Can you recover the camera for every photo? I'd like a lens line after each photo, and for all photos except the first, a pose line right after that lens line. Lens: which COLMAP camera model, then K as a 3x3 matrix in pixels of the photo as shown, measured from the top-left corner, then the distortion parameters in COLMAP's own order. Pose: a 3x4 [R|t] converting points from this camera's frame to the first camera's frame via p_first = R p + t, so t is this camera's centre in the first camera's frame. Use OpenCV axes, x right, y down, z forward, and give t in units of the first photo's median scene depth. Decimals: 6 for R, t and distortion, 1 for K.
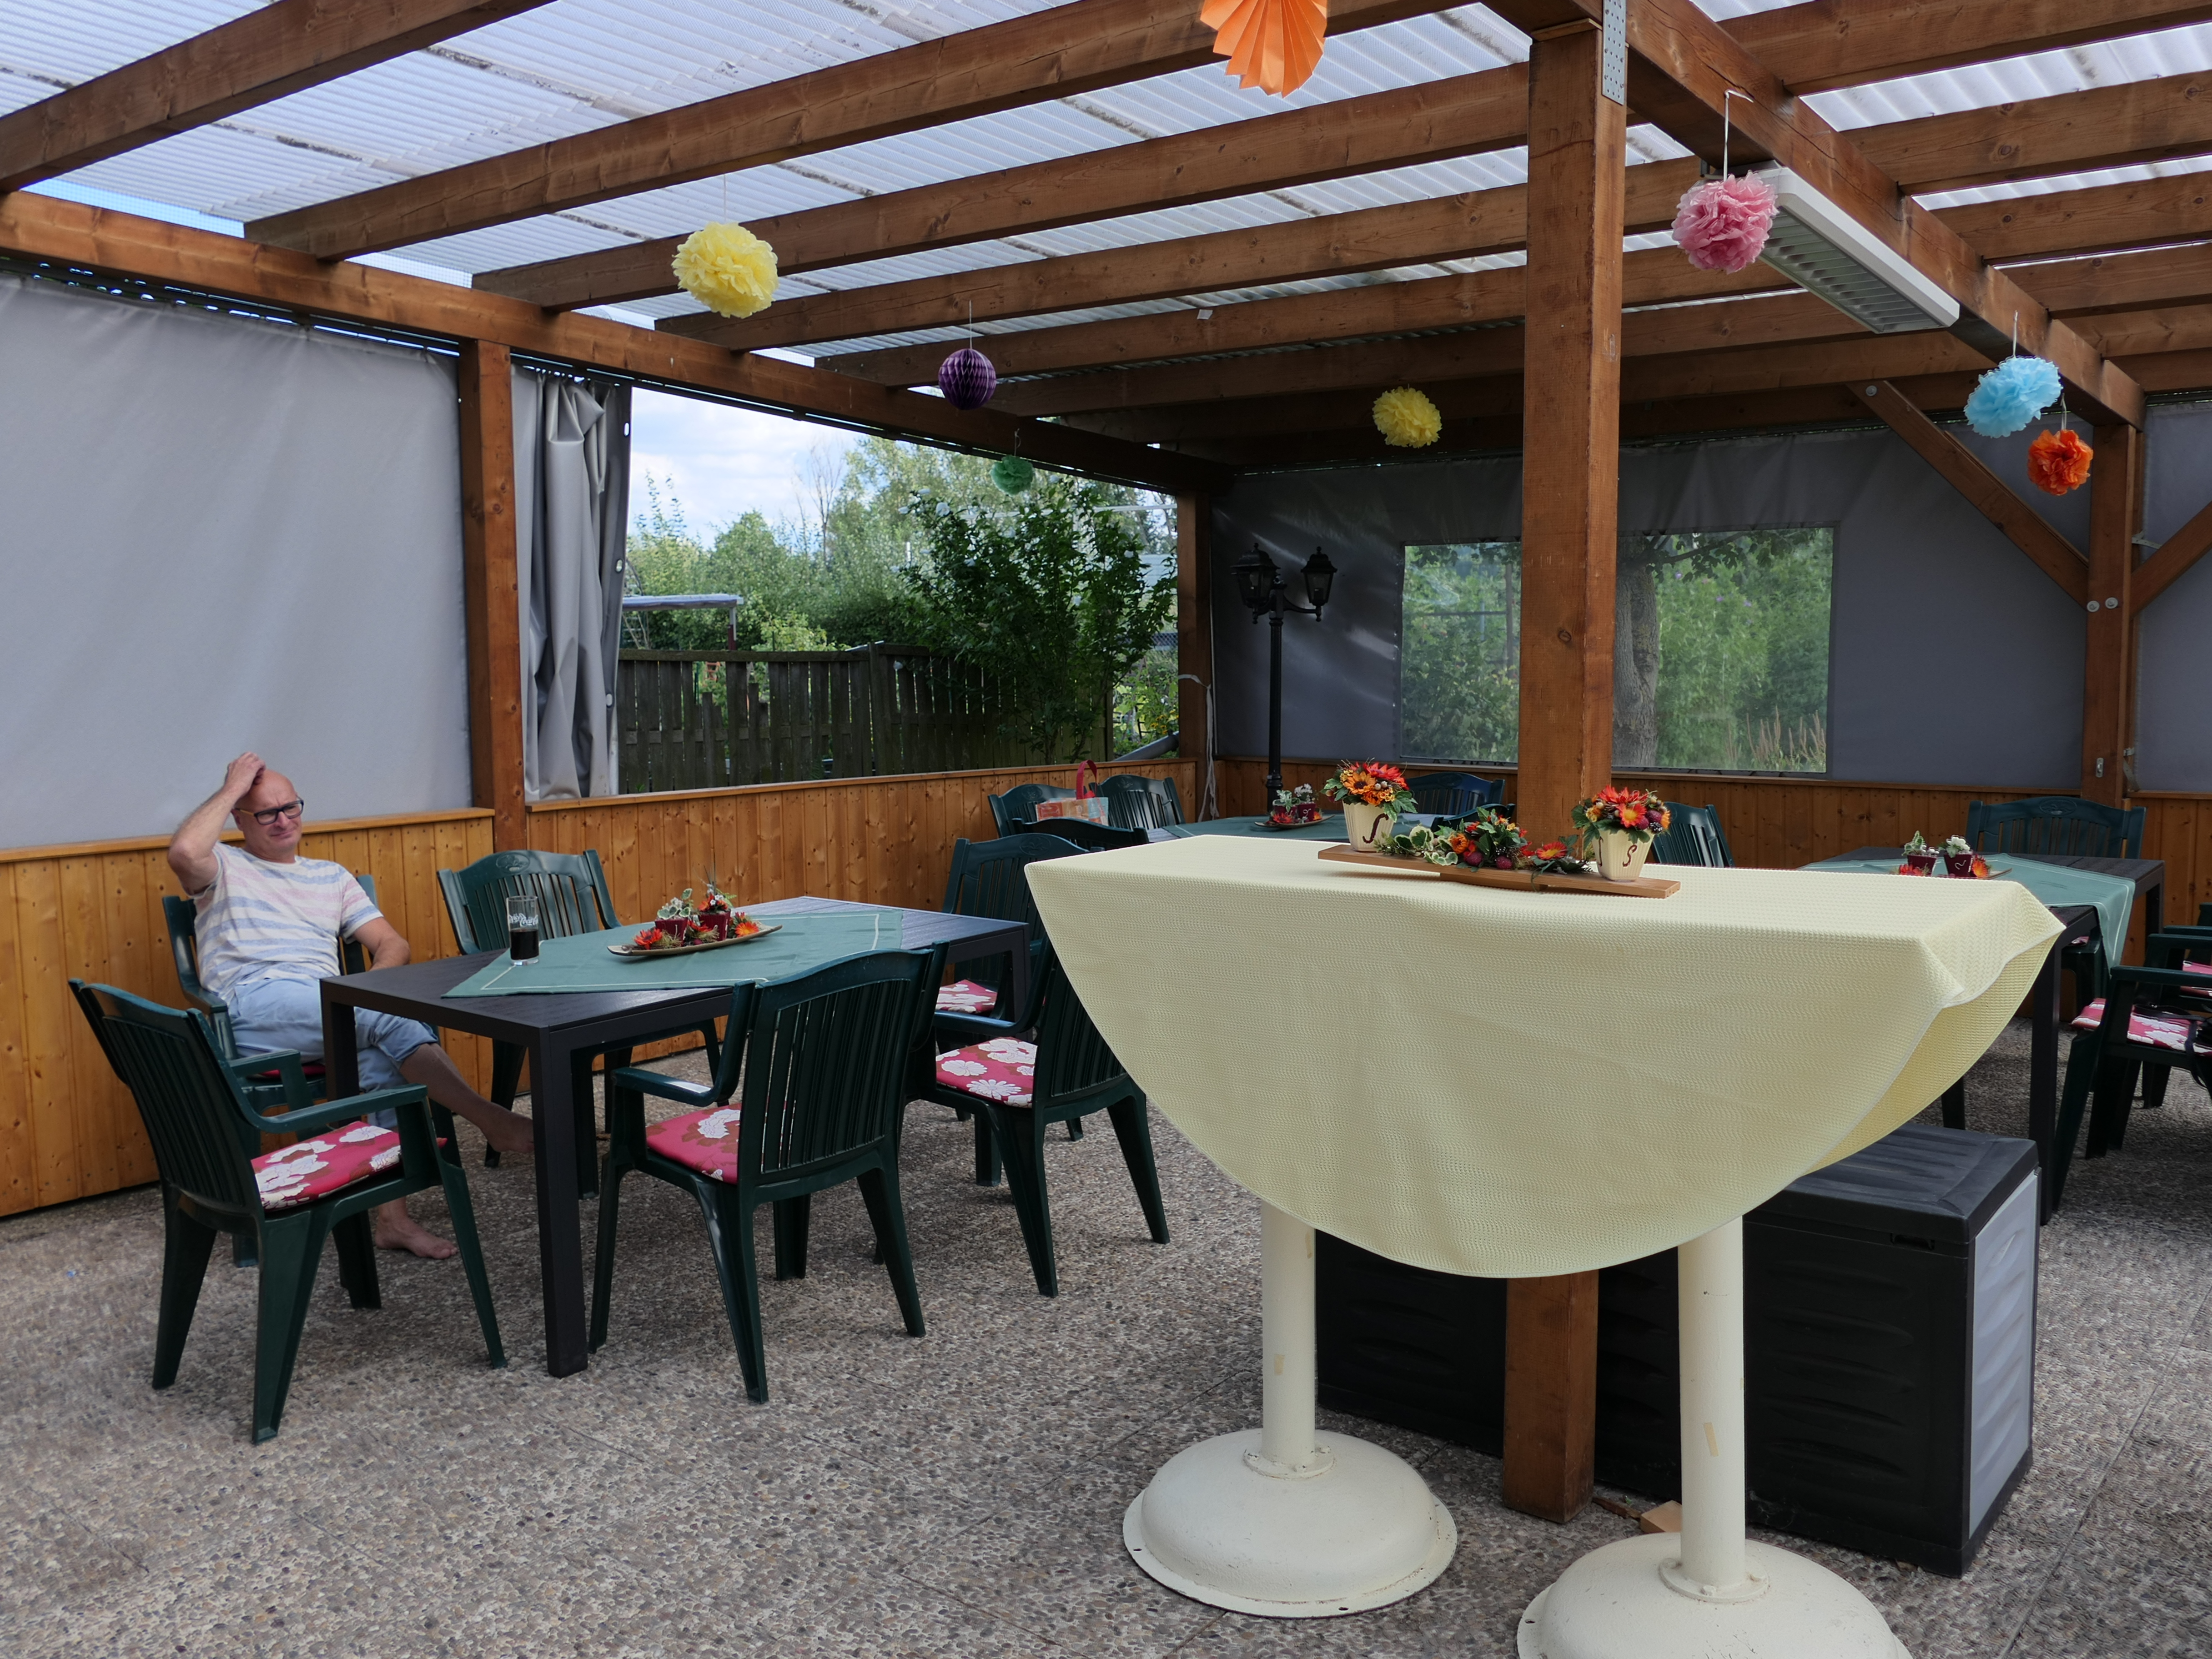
lens RADIAL K [[1829.8, 0, 1100.0], [0, 1829.8, 821.3], [0, 0, 1]] dist [-0.020605, 0.017537]
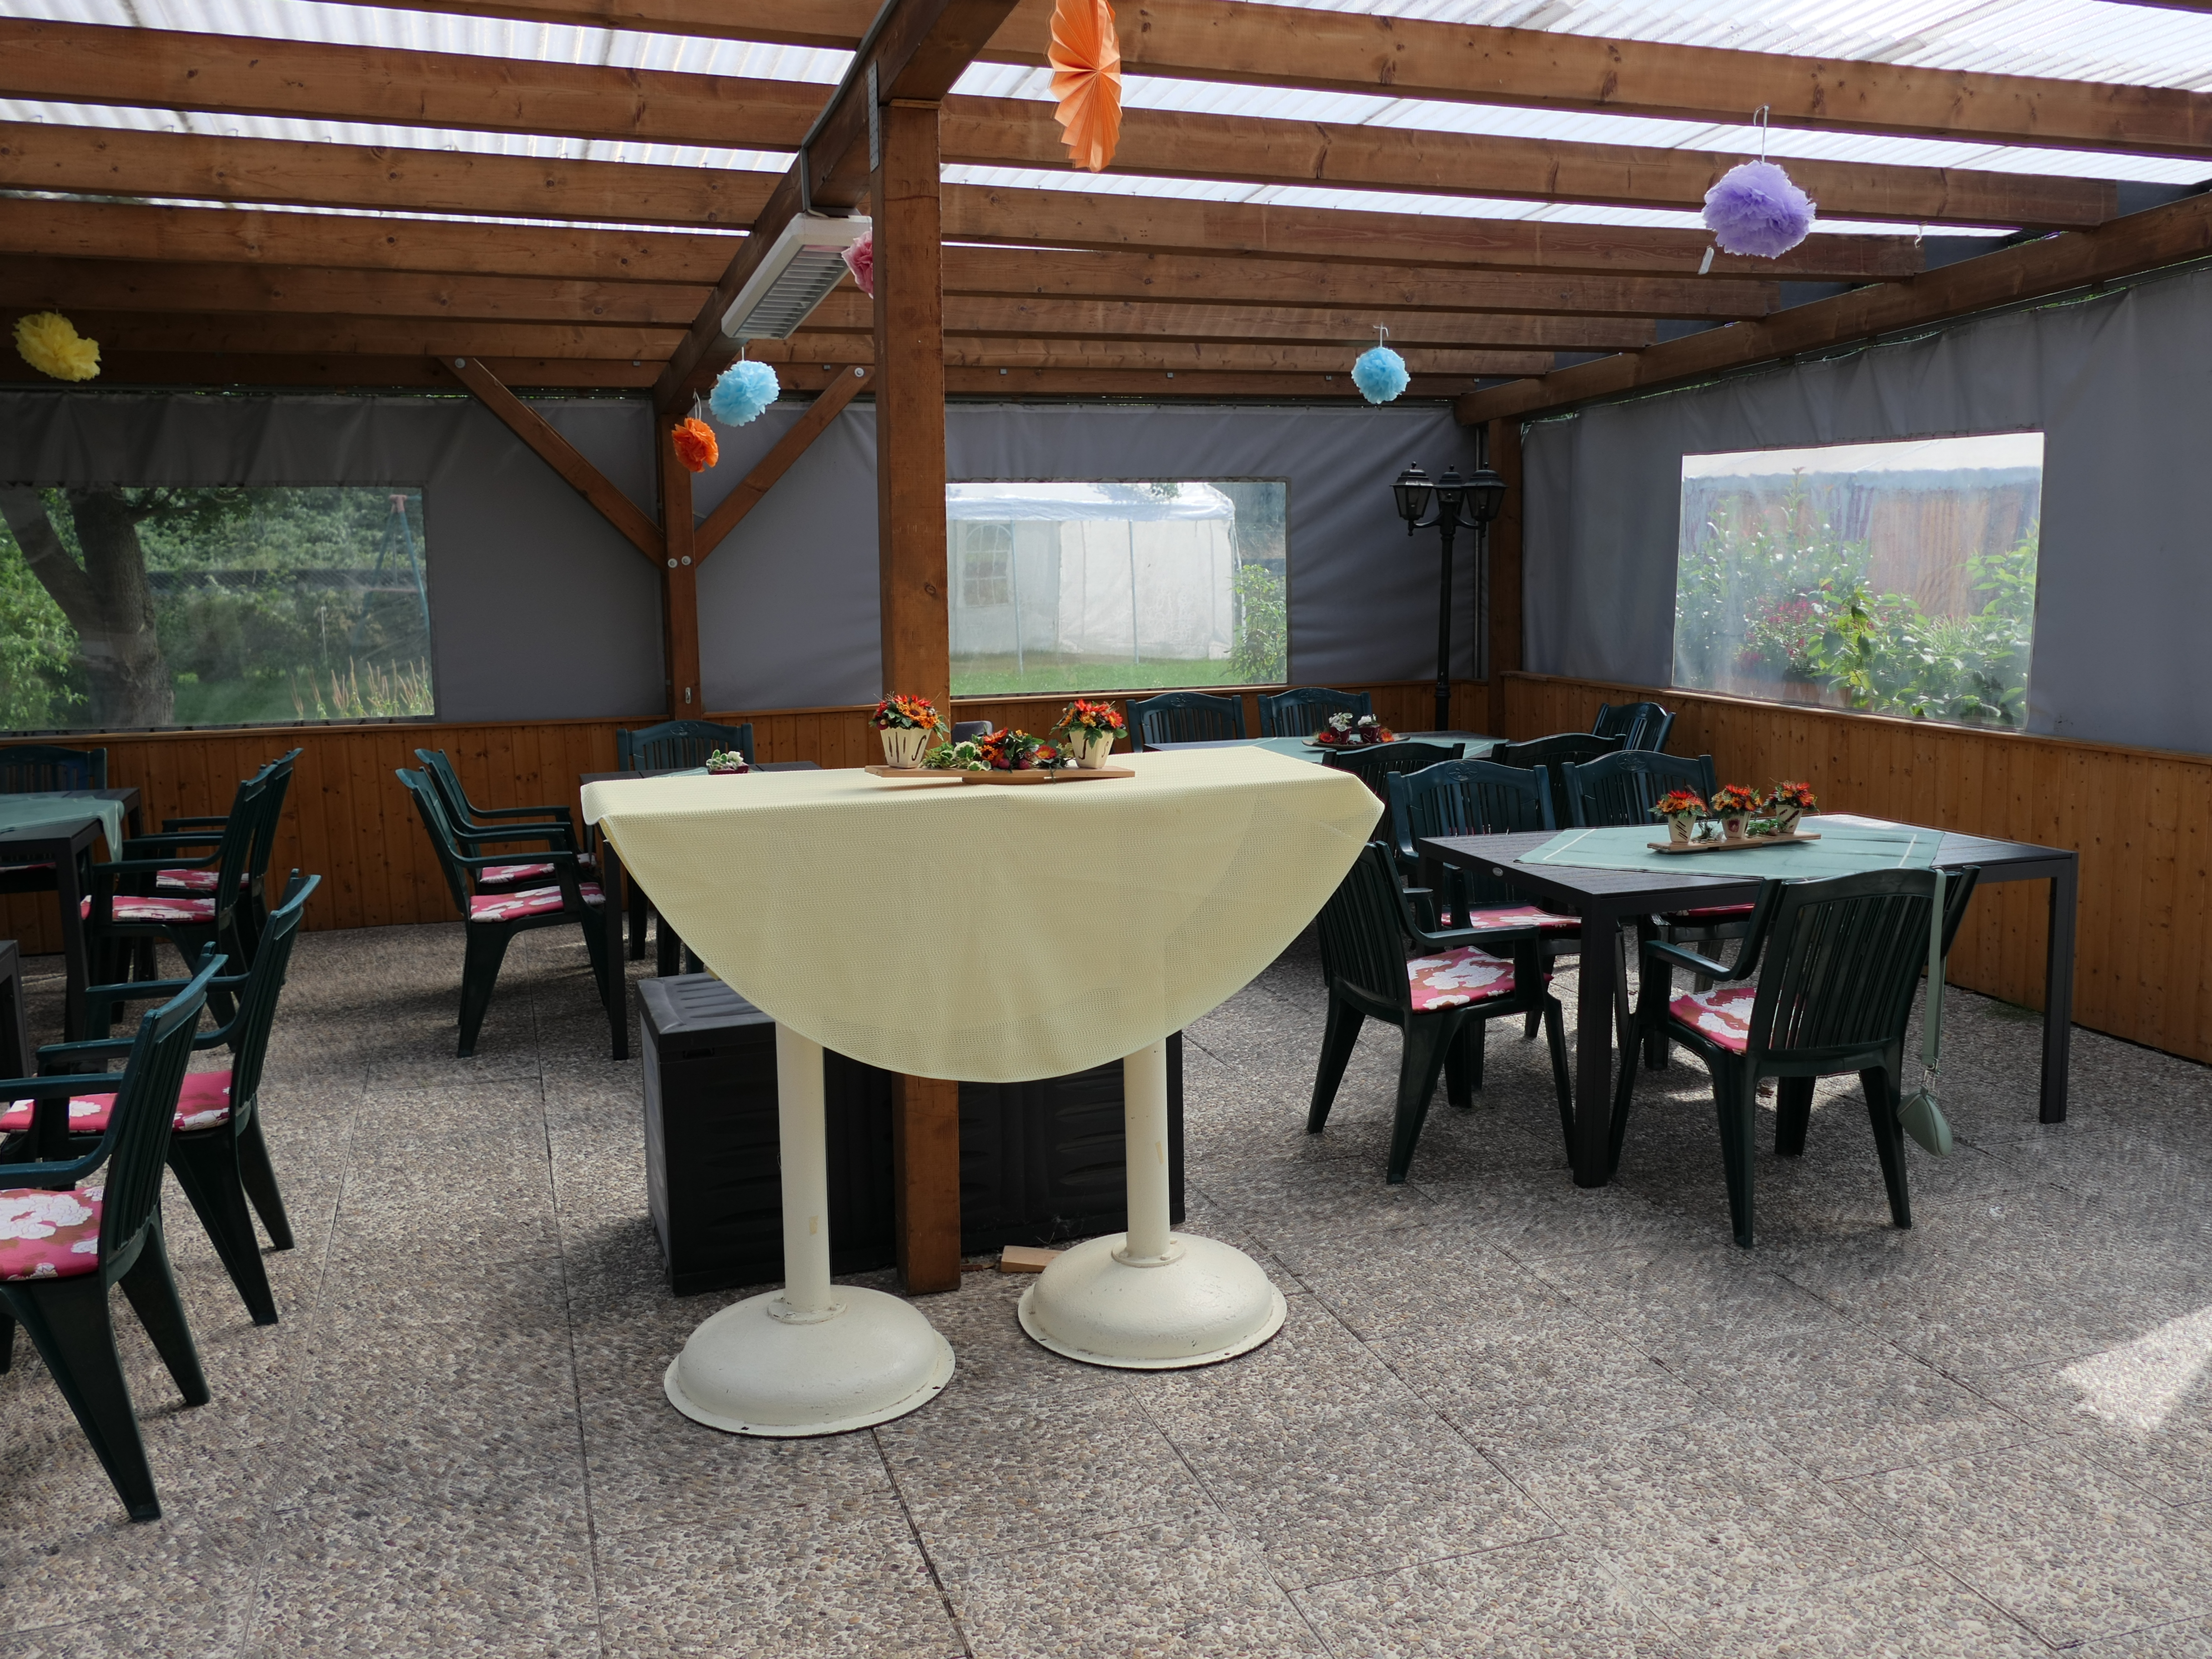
lens RADIAL K [[1829.8, 0, 1100.0], [0, 1829.8, 821.3], [0, 0, 1]] dist [-0.020605, 0.017537]
pose [[0.545883, -0.110048, 0.830603, -0.618283], [0.087518, 0.993403, 0.074099, -0.021204], [-0.833278, 0.032243, 0.551913, 0.174539]]
